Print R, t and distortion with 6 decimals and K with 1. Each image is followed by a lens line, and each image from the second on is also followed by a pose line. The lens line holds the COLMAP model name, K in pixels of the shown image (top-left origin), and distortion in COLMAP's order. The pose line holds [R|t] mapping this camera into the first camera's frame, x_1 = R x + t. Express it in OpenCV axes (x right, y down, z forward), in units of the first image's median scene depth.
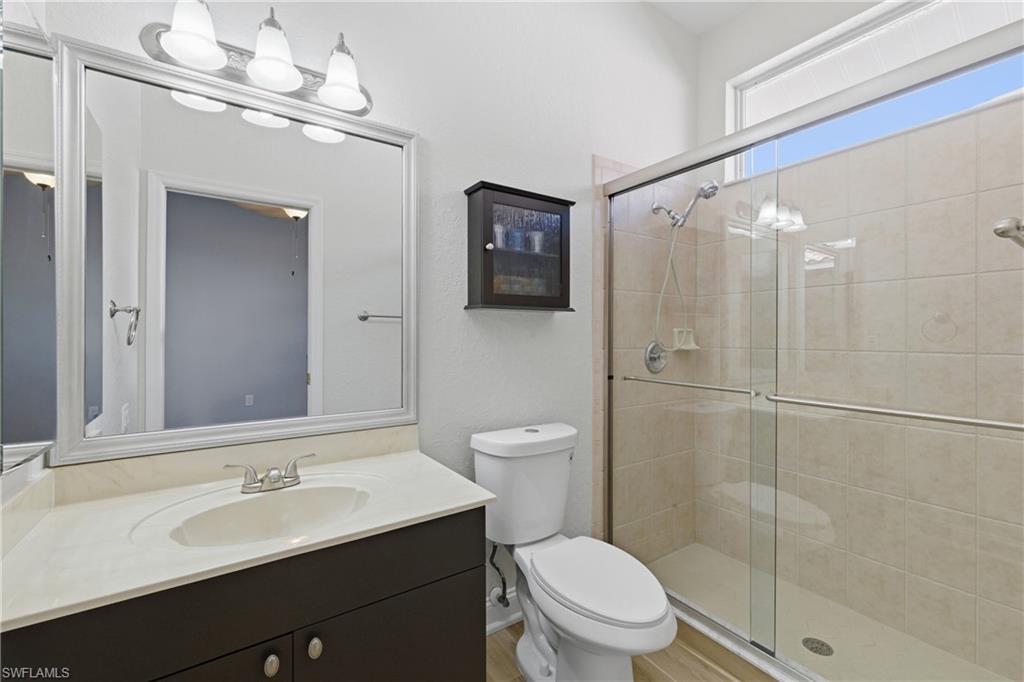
lens RADIAL K [[431.9, 0, 515.5], [0, 431.9, 332.9], [0, 0, 1]] dist [0.000249, 0.000012]
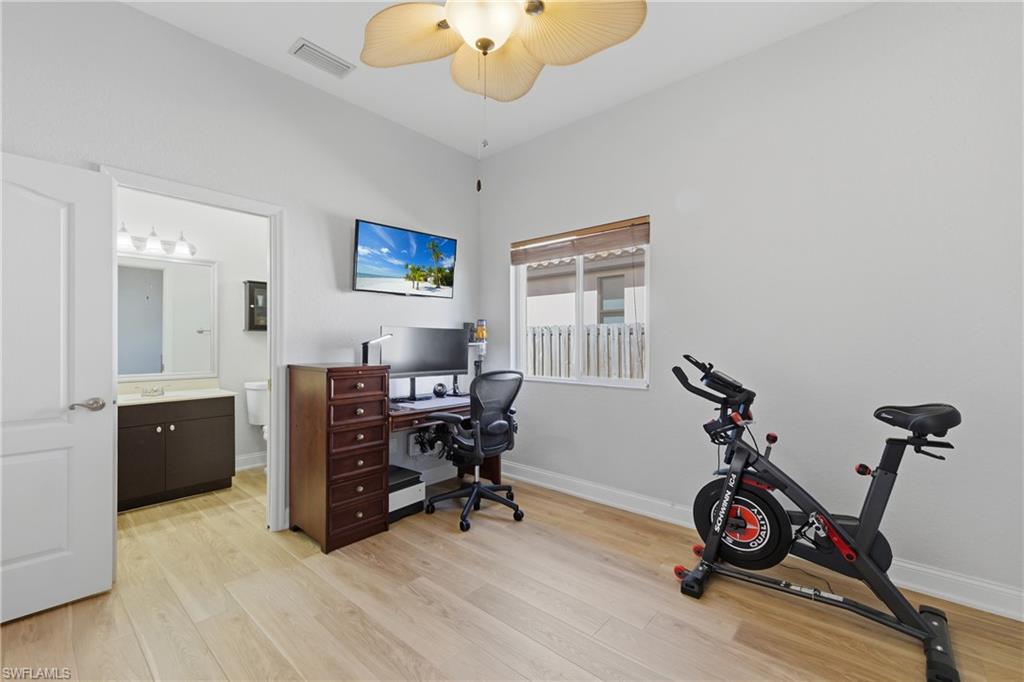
lens RADIAL K [[431.9, 0, 515.5], [0, 431.9, 332.9], [0, 0, 1]] dist [0.000249, 0.000012]
pose [[0.966304, -0.004672, 0.257362, 0.758730], [0.006828, 0.999949, -0.007484, -0.017967], [-0.257314, 0.008989, 0.966286, -1.772303]]
